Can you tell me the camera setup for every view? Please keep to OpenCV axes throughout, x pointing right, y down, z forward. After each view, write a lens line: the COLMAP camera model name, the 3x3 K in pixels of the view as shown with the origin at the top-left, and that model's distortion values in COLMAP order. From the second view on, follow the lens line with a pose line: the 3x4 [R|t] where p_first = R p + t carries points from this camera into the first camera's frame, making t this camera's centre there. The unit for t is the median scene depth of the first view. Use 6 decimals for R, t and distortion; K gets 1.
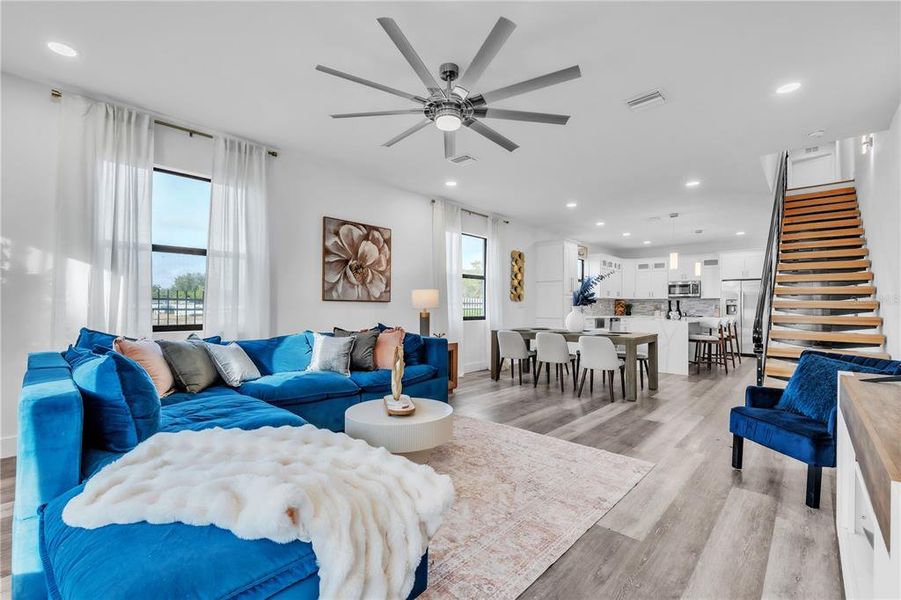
lens RADIAL K [[395.6, 0, 452.6], [0, 395.6, 296.6], [0, 0, 1]] dist [-0.001185, -0.003332]
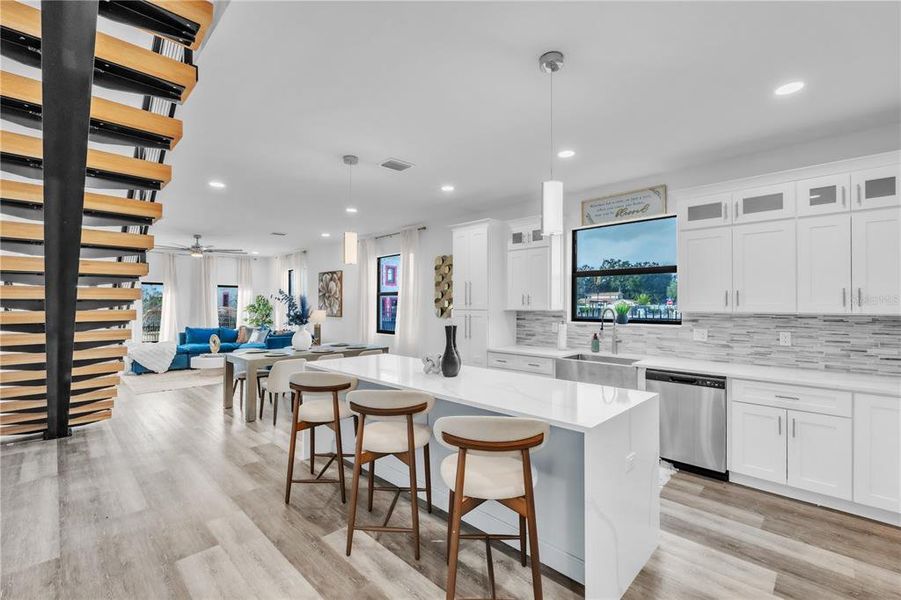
lens RADIAL K [[395.6, 0, 453.5], [0, 395.6, 298.8], [0, 0, 1]] dist [-0.001185, -0.003332]
pose [[-0.031579, -0.022642, -0.999245, 1.433678], [0.022607, 0.999471, -0.023361, -0.010793], [0.999246, -0.023327, -0.031050, 1.529513]]
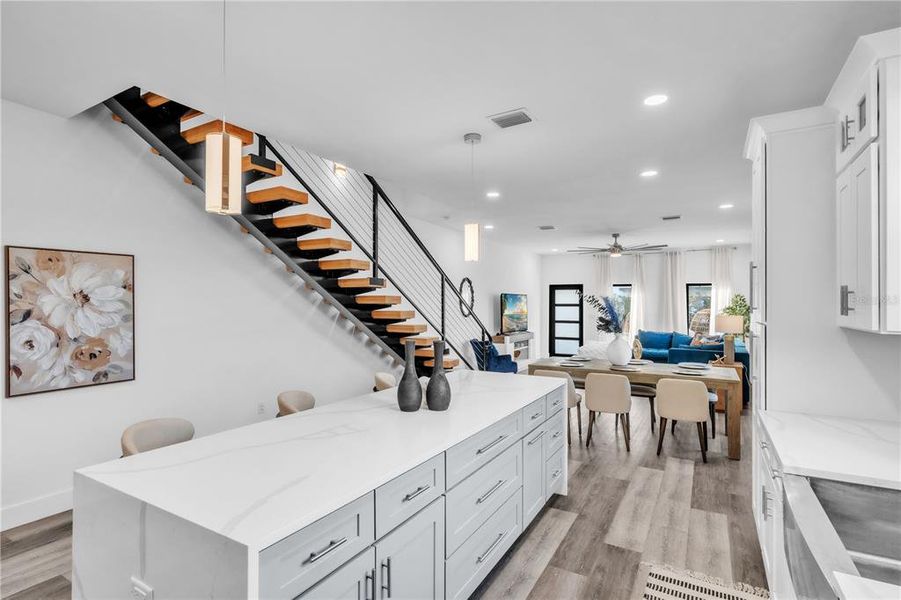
lens RADIAL K [[446.6, 0, 447.5], [0, 446.6, 299.9], [0, 0, 1]] dist [-0.001667, 0.000094]
pose [[-0.977293, -0.012876, -0.211502, 0.919786], [-0.006232, 0.999467, -0.032051, -0.012546], [0.211802, -0.030005, -0.976852, 1.970669]]
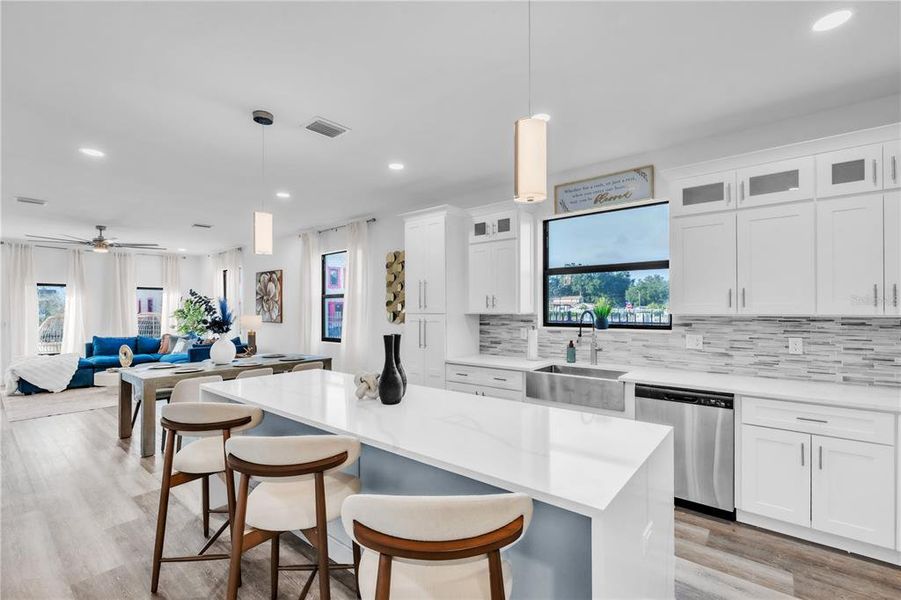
lens RADIAL K [[395.6, 0, 454.2], [0, 395.6, 306.9], [0, 0, 1]] dist [-0.001185, -0.003332]
pose [[0.062399, -0.013393, -0.997961, 1.283989], [0.027895, 0.999543, -0.011670, -0.008525], [0.997661, -0.027110, 0.062744, 1.548915]]
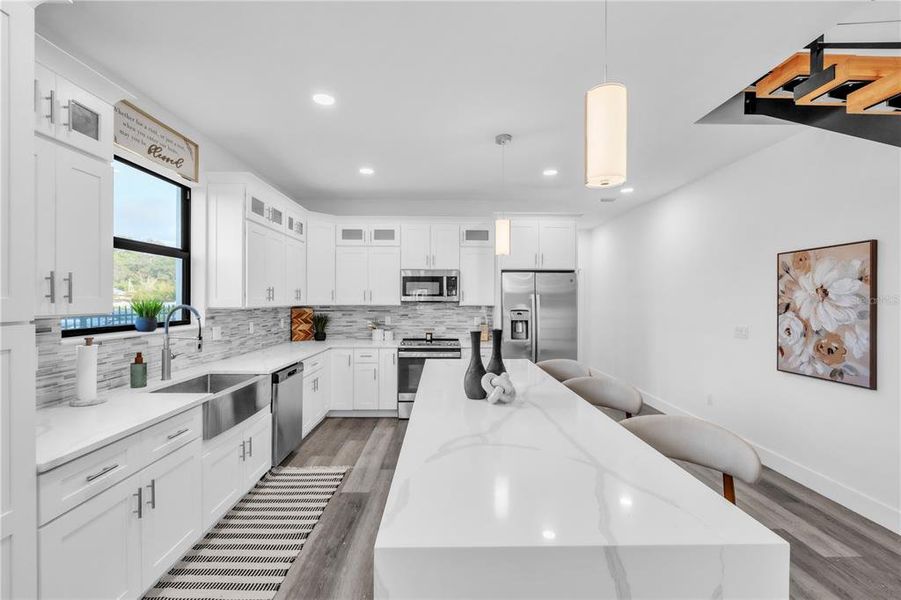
lens RADIAL K [[395.6, 0, 448.5], [0, 395.6, 300.8], [0, 0, 1]] dist [-0.001185, -0.003332]
pose [[0.727845, -0.008915, 0.685684, 0.515374], [-0.013681, 0.999528, 0.027518, -0.028125], [-0.685605, -0.029410, 0.727379, 1.218977]]
